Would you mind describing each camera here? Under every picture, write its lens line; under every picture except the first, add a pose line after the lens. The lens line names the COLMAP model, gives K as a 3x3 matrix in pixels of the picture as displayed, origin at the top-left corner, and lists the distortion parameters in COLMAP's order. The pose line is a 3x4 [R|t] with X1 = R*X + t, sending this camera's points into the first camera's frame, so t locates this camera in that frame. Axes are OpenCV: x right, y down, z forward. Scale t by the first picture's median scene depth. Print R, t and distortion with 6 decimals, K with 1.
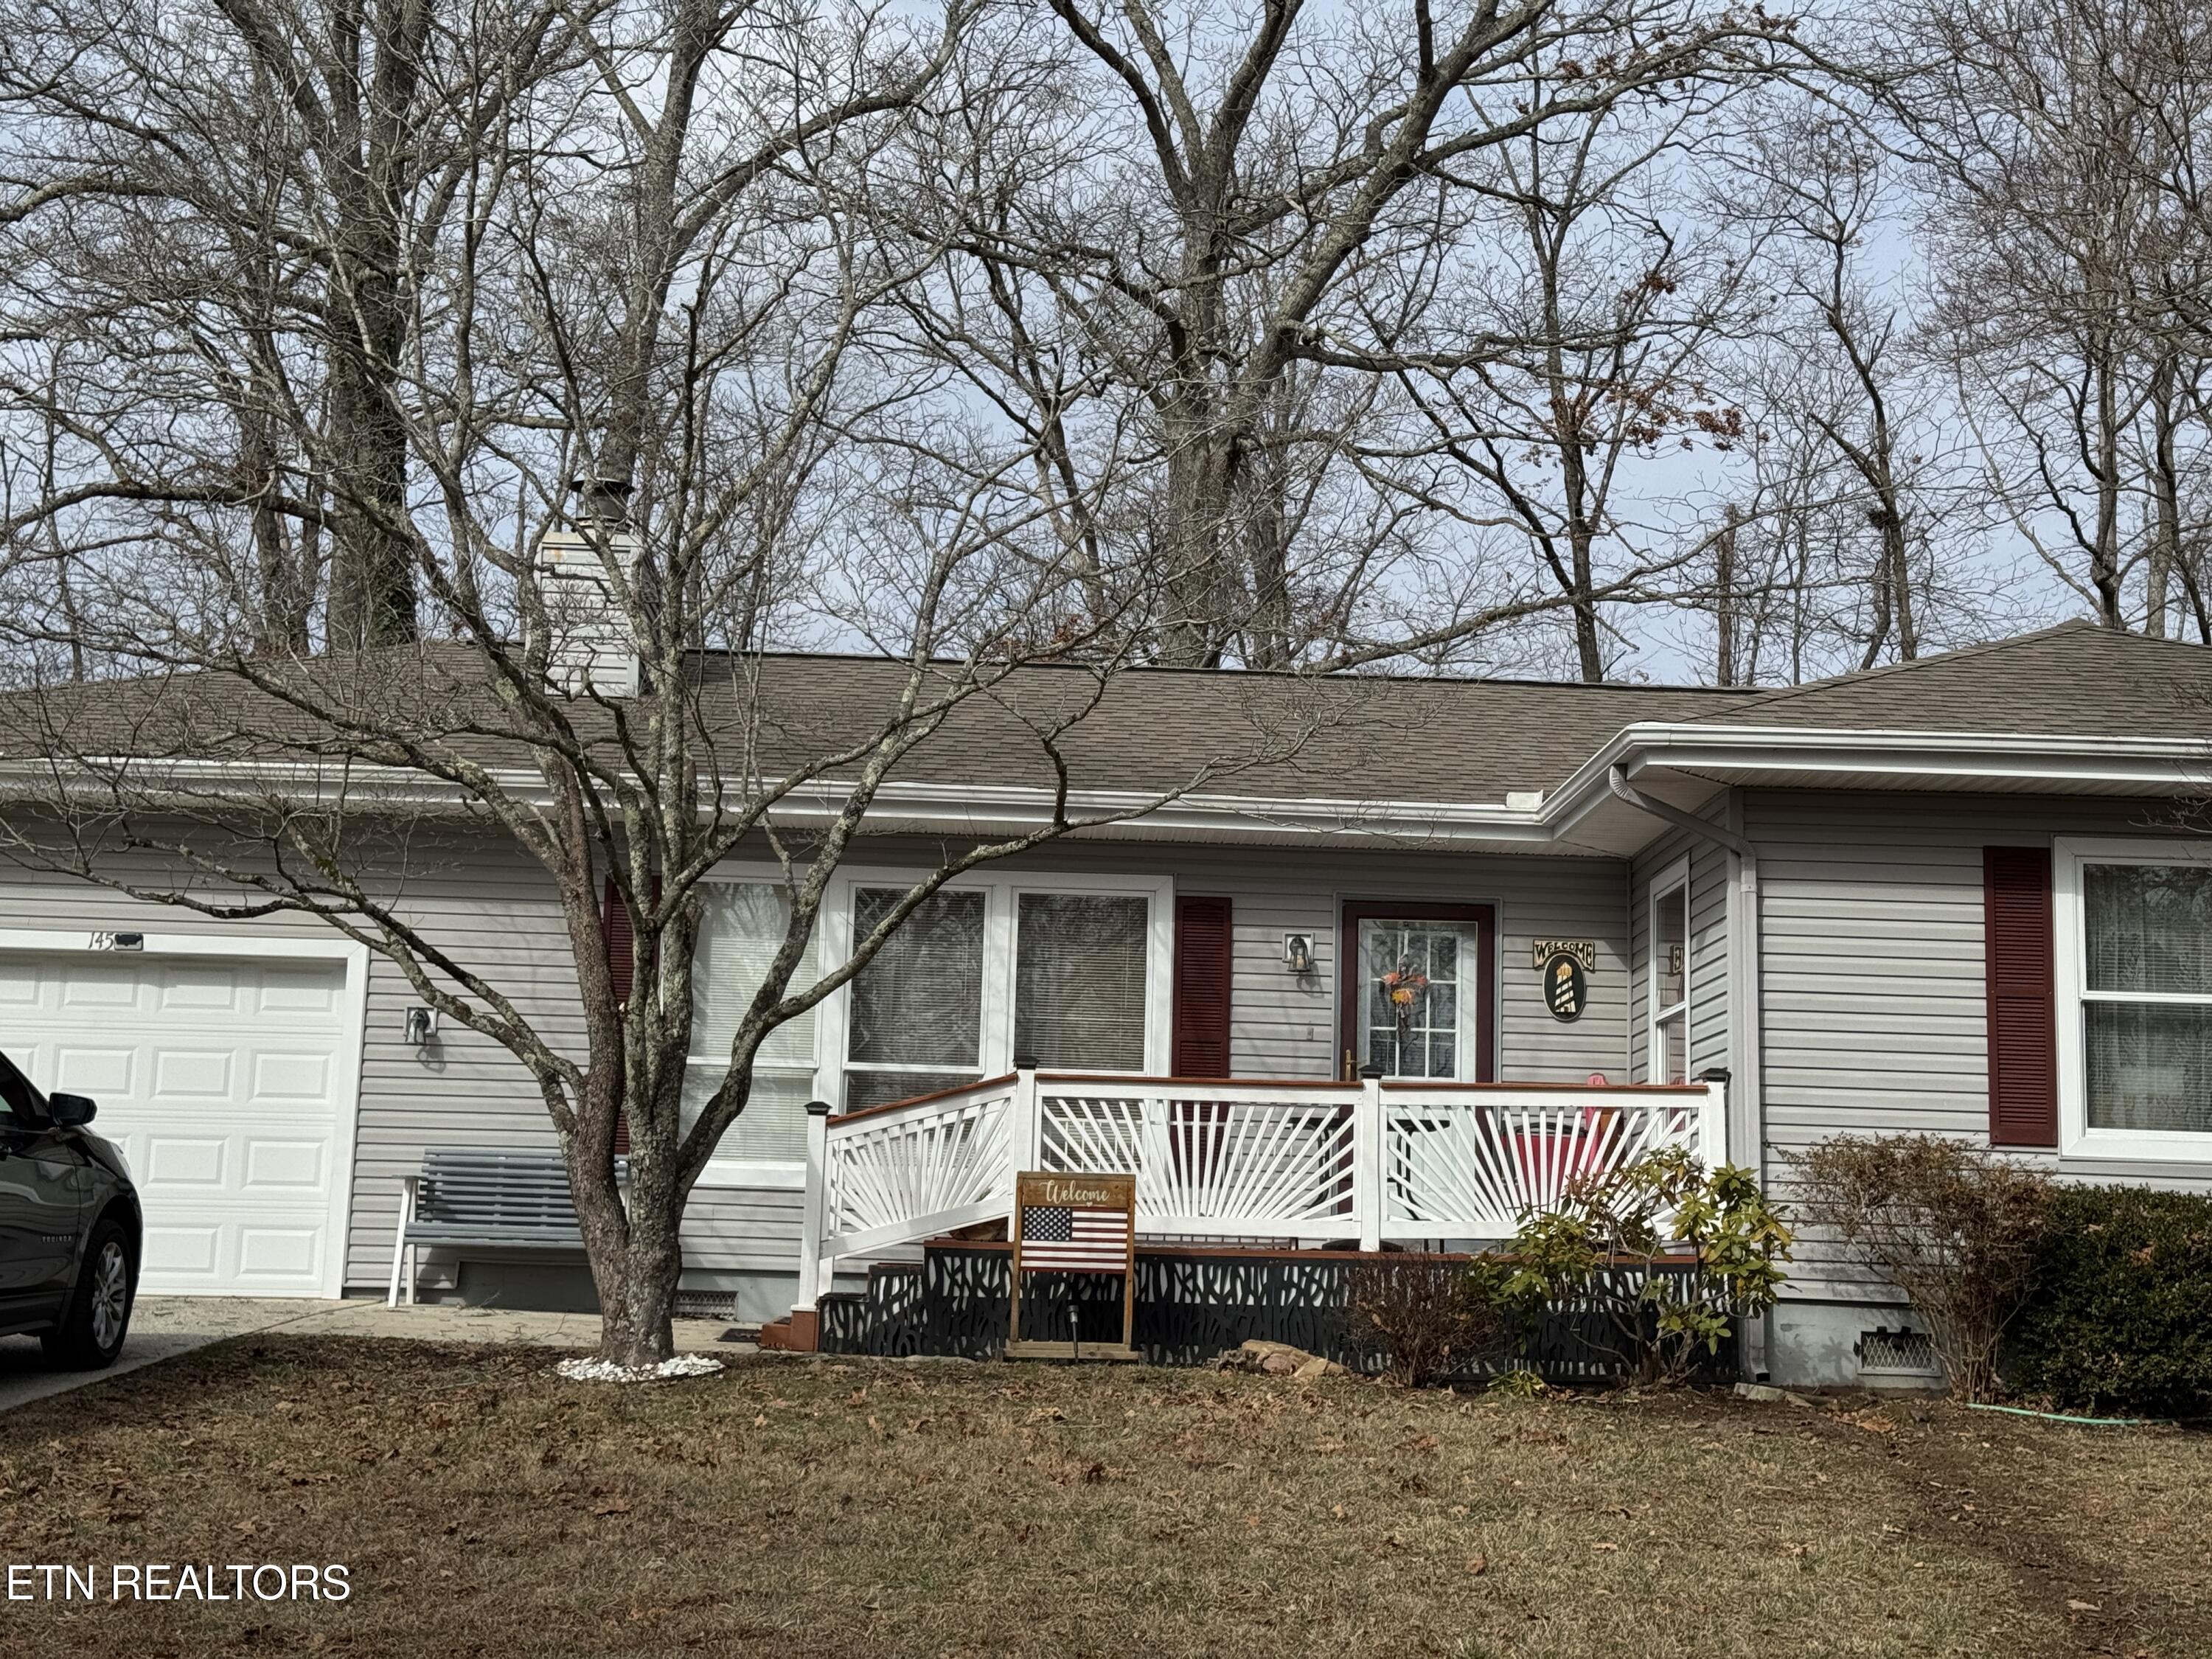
lens RADIAL K [[3146.3, 0, 1106.0], [0, 3146.3, 829.5], [0, 0, 1]] dist [0.188666, -0.359983]
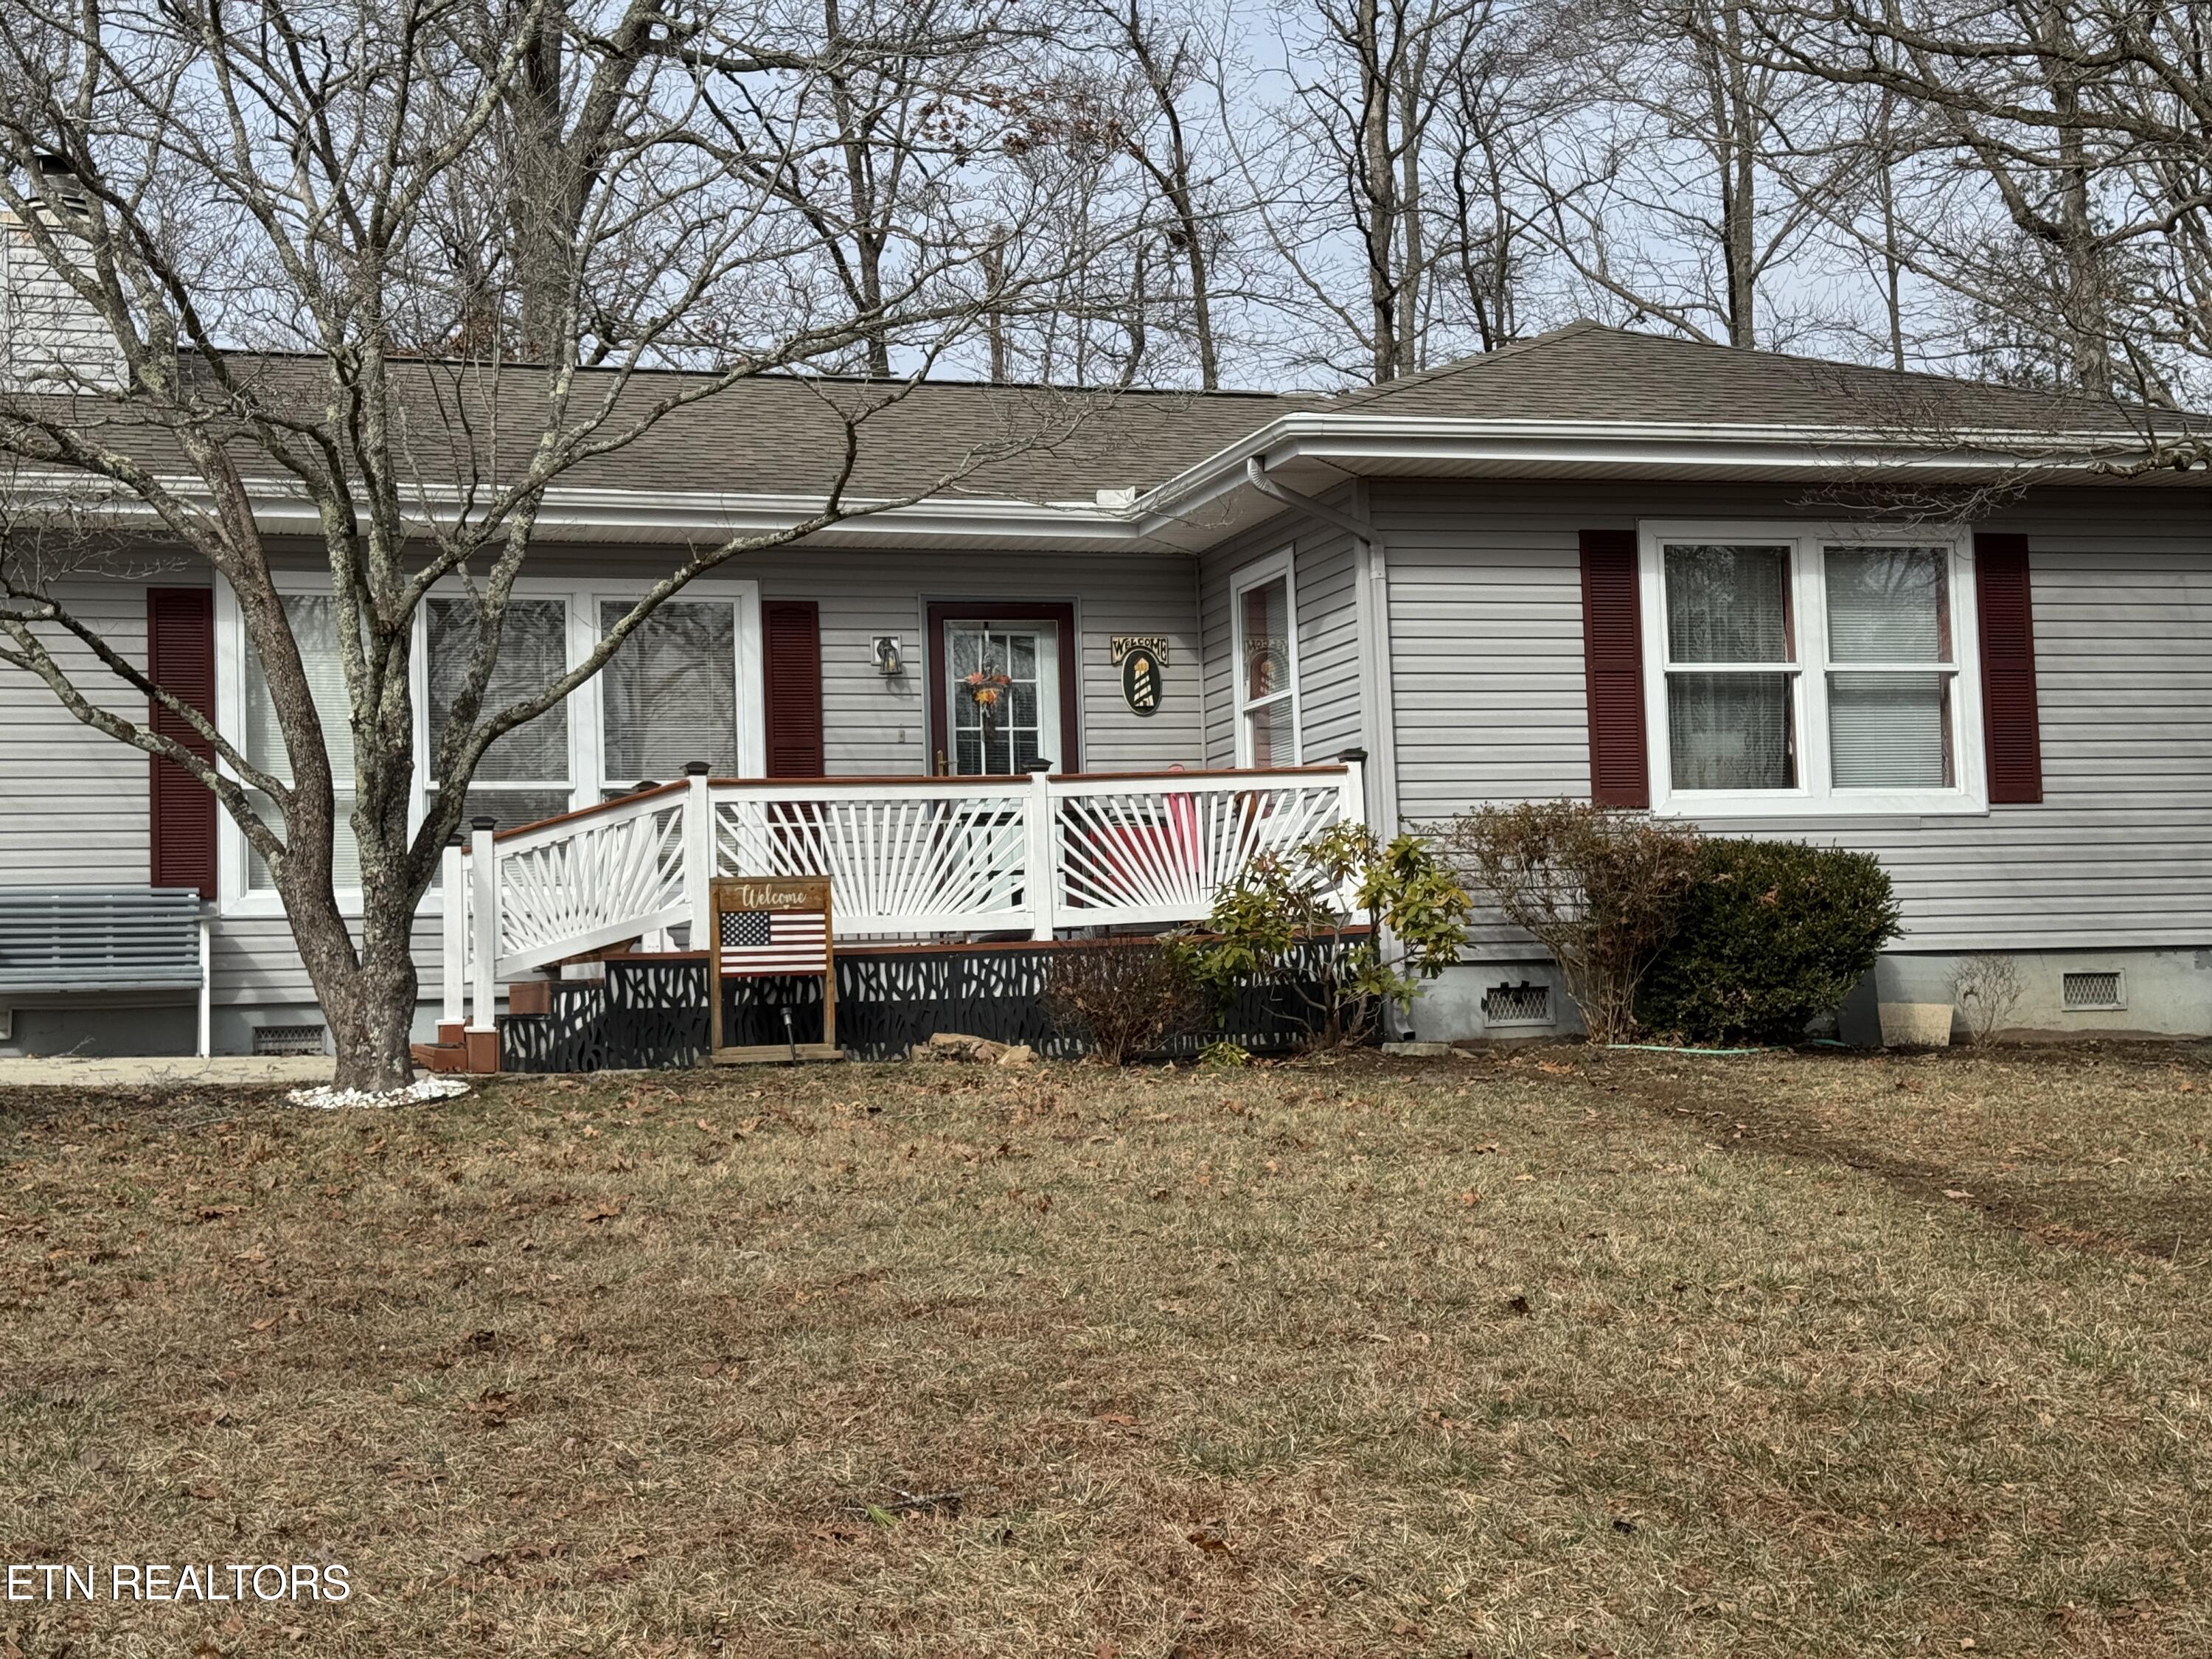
lens RADIAL K [[3146.3, 0, 1106.0], [0, 3146.3, 829.5], [0, 0, 1]] dist [0.188666, -0.359983]
pose [[0.960250, -0.042171, 0.275937, -0.161796], [0.018882, 0.996071, 0.086520, 0.009849], [-0.278501, -0.077870, 0.957274, 0.025616]]
